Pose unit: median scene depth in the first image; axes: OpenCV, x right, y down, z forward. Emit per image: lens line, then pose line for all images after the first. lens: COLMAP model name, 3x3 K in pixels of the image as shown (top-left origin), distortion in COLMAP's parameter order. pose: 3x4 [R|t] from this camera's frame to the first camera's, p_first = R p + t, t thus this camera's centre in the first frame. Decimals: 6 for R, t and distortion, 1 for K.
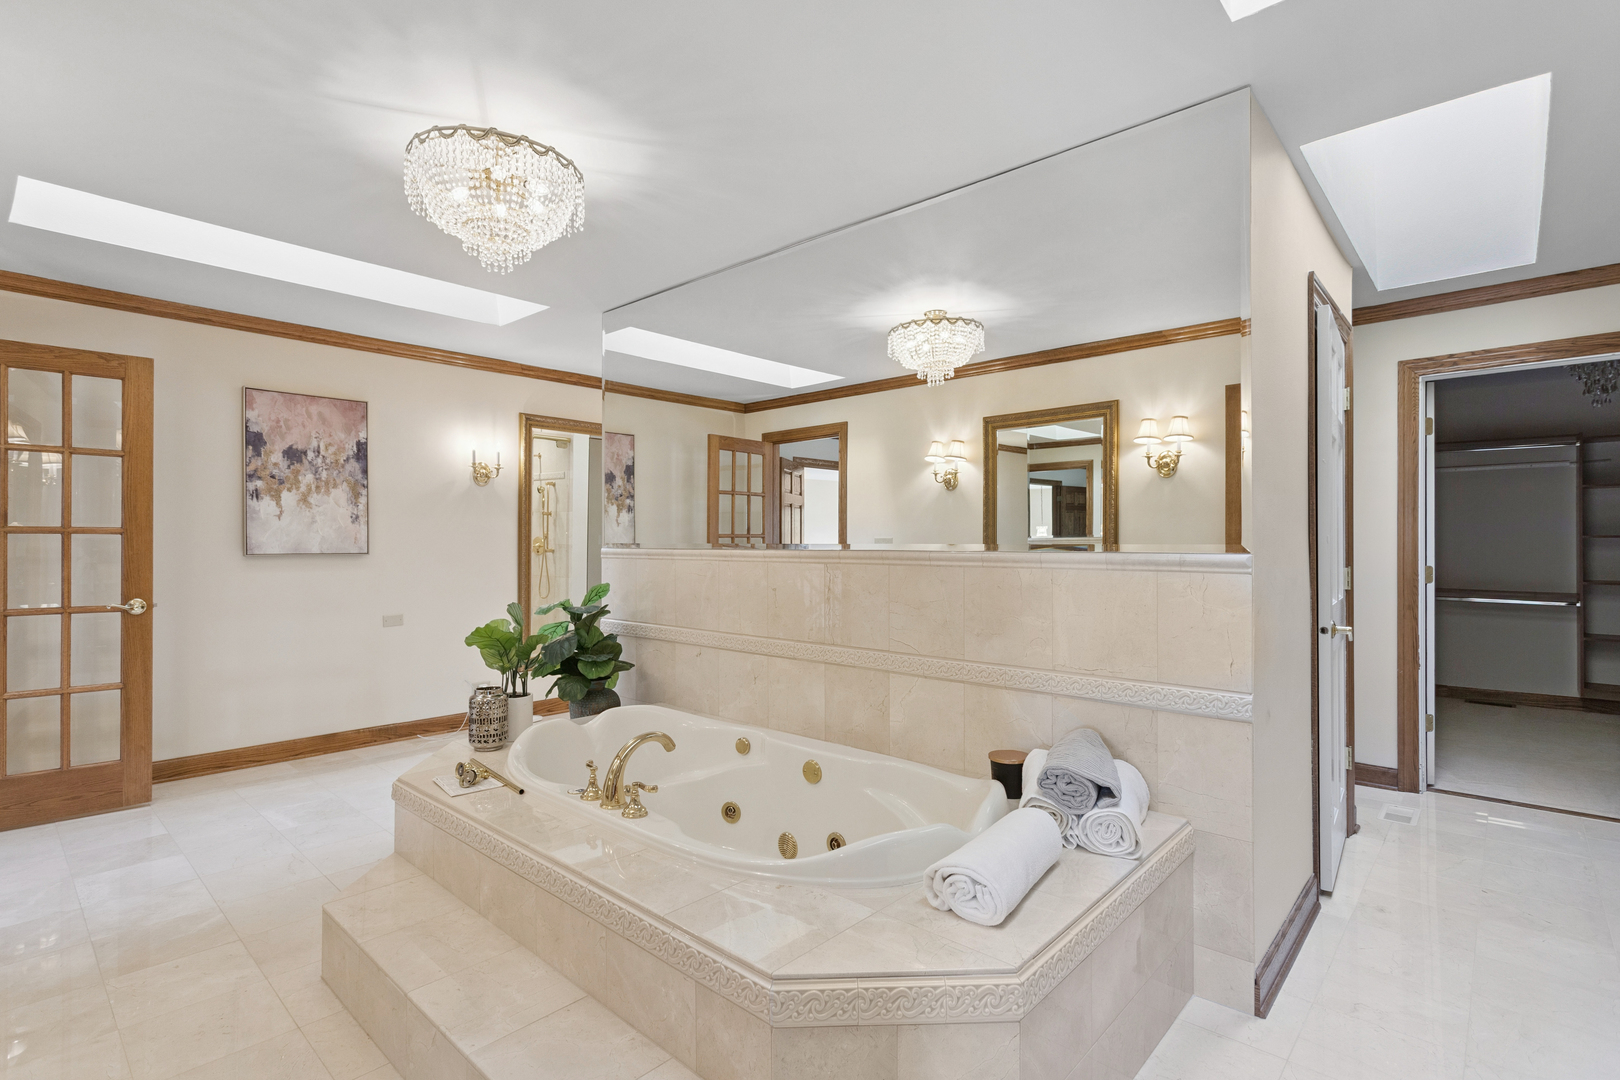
lens RADIAL K [[780.8, 0, 807.5], [0, 780.8, 538.5], [0, 0, 1]] dist [-0.001803, -0.000352]
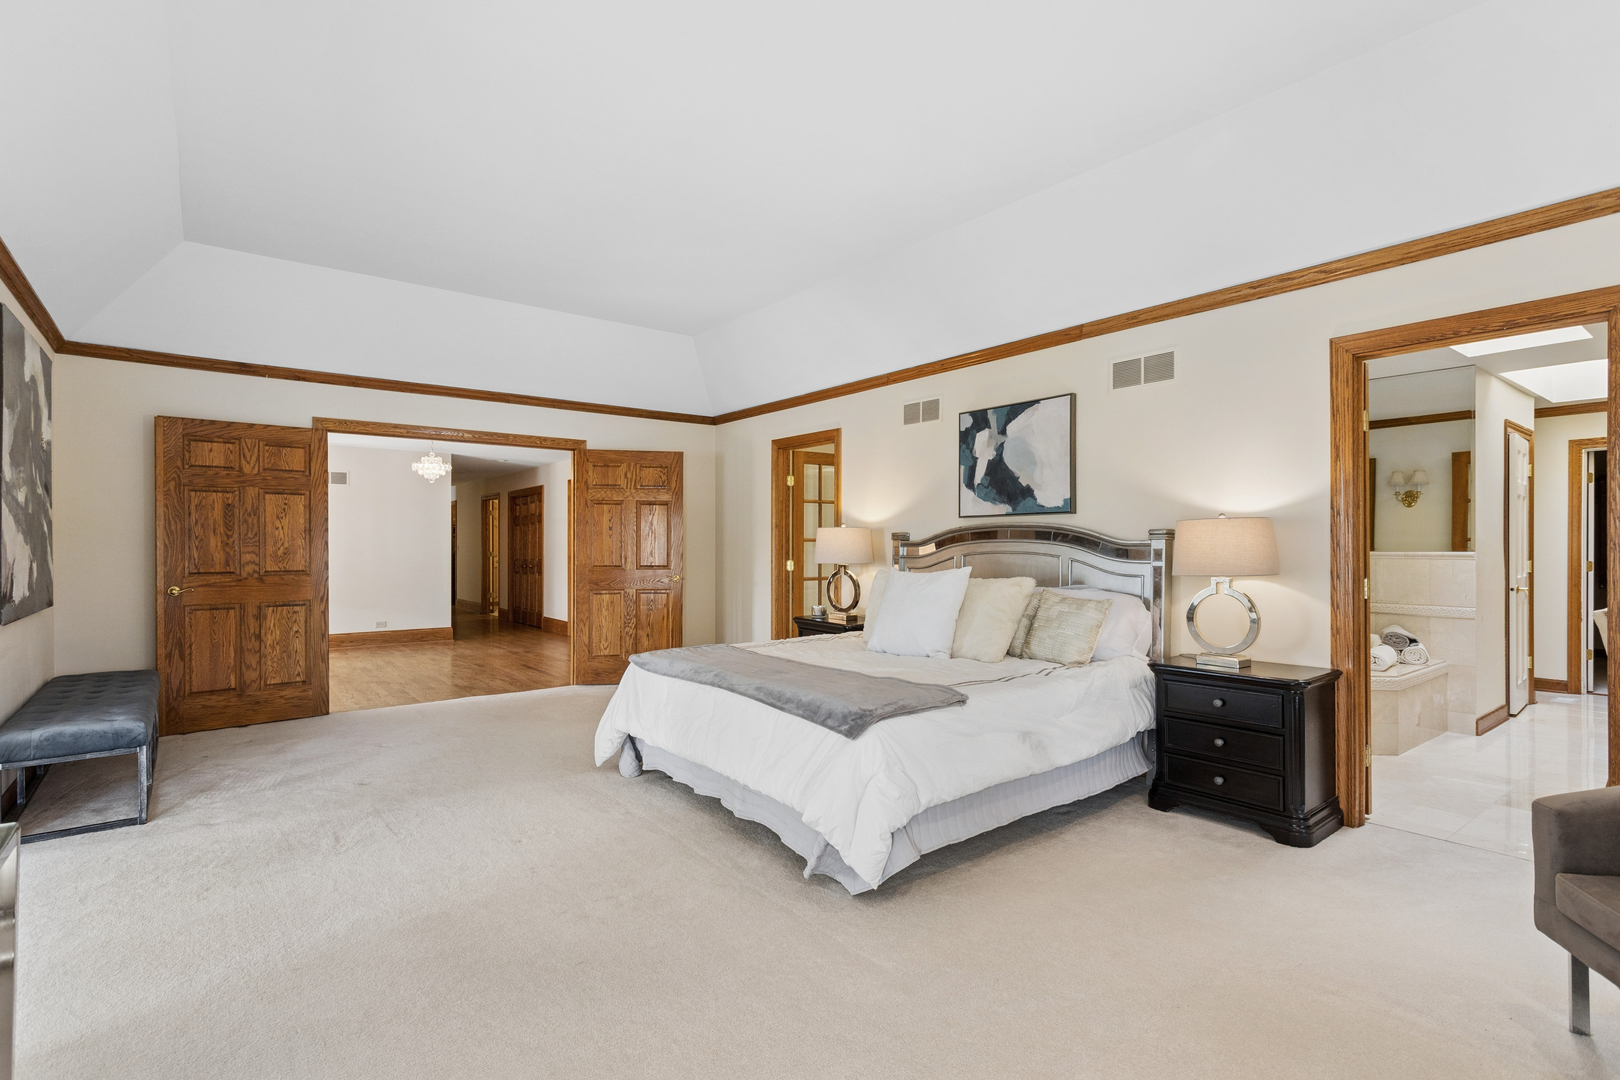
lens RADIAL K [[780.8, 0, 810.8], [0, 780.8, 543.6], [0, 0, 1]] dist [-0.001803, -0.000352]
pose [[0.984847, 0.002347, -0.173410, -0.677367], [-0.001413, 0.999984, 0.005511, -0.010749], [0.173420, -0.005182, 0.984834, -1.132015]]
